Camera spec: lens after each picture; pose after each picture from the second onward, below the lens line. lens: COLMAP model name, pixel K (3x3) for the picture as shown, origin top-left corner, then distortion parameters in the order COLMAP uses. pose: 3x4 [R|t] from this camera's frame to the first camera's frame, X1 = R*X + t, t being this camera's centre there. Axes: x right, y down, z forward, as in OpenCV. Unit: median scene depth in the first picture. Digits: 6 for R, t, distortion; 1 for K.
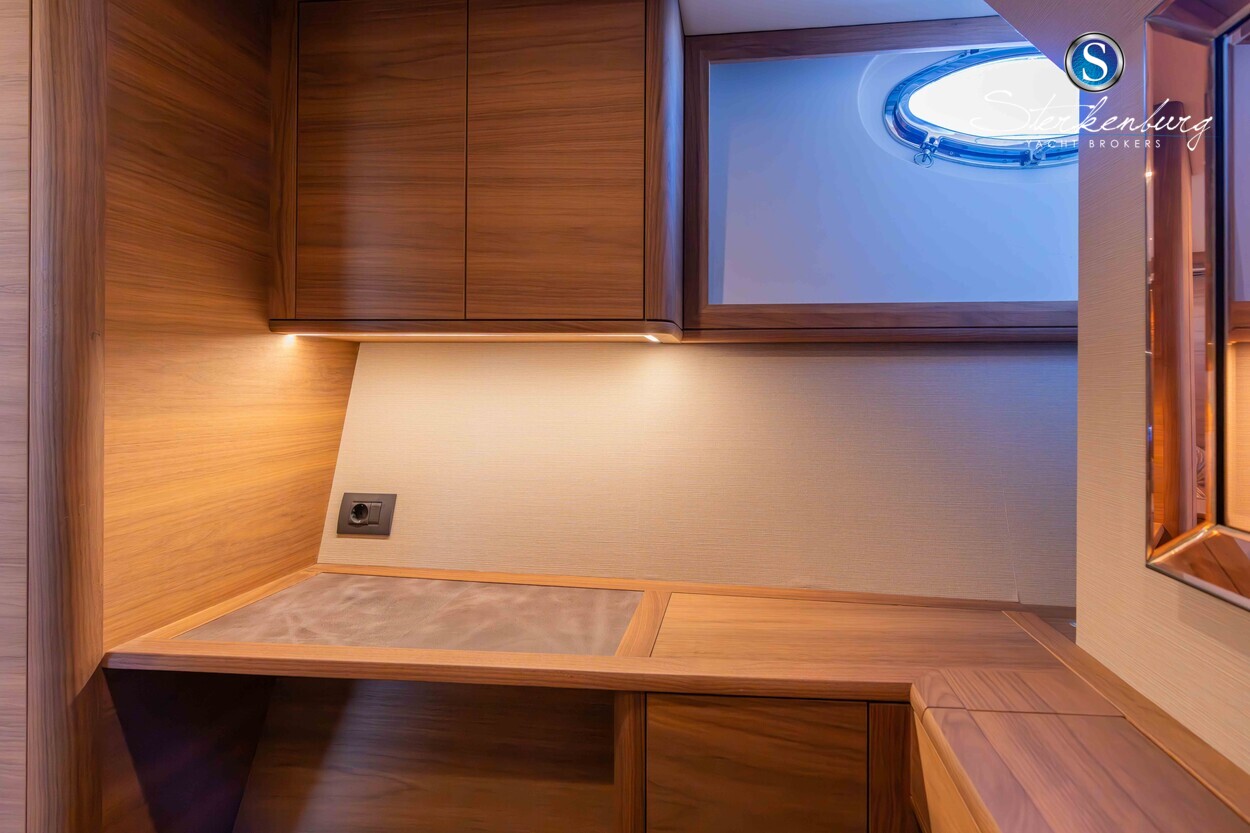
lens RADIAL K [[580.4, 0, 583.5], [0, 580.4, 394.5], [0, 0, 1]] dist [0.001887, 0.000749]
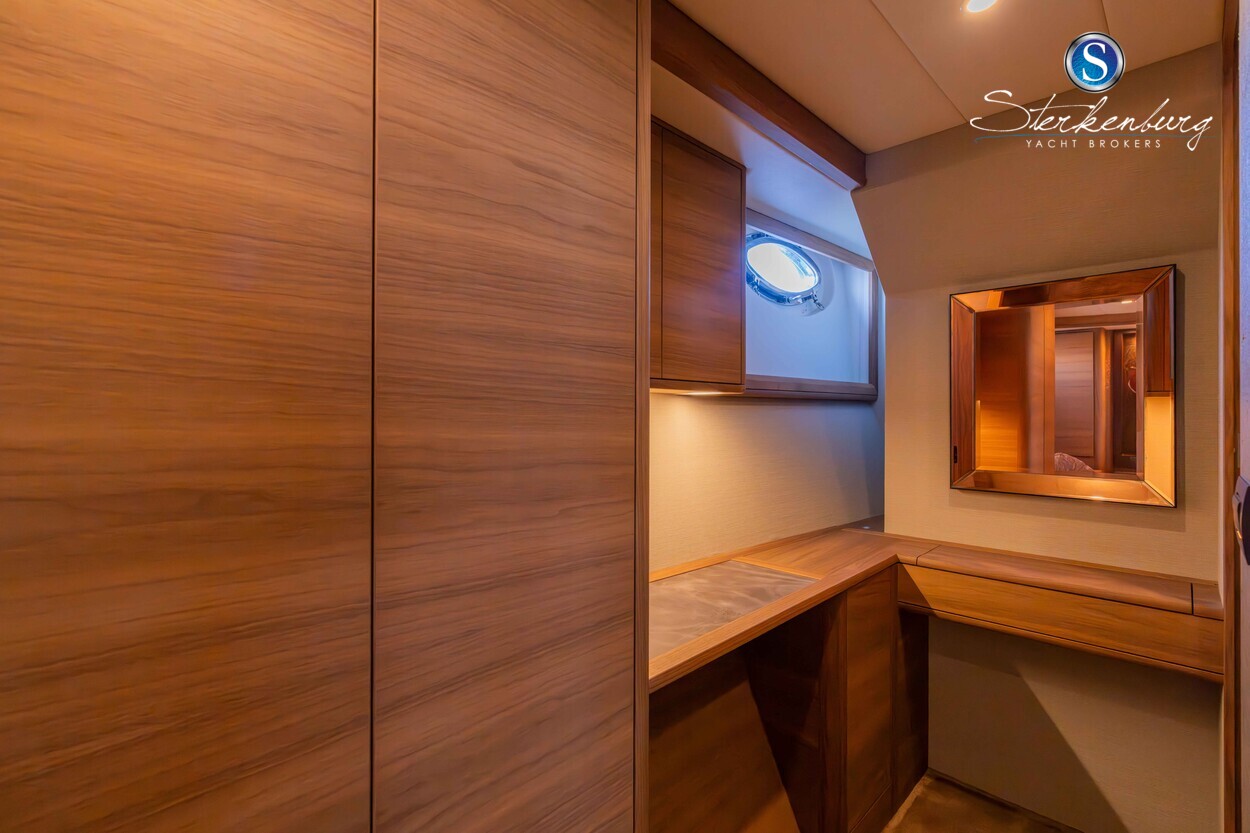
lens RADIAL K [[573.6, 0, 630.5], [0, 573.6, 414.7], [0, 0, 1]] dist [-0.000659, 0.000029]
pose [[0.633071, -0.009442, 0.774036, -1.319063], [0.012182, 0.999923, 0.002234, -0.055220], [-0.773998, 0.008015, 0.633137, 0.258176]]
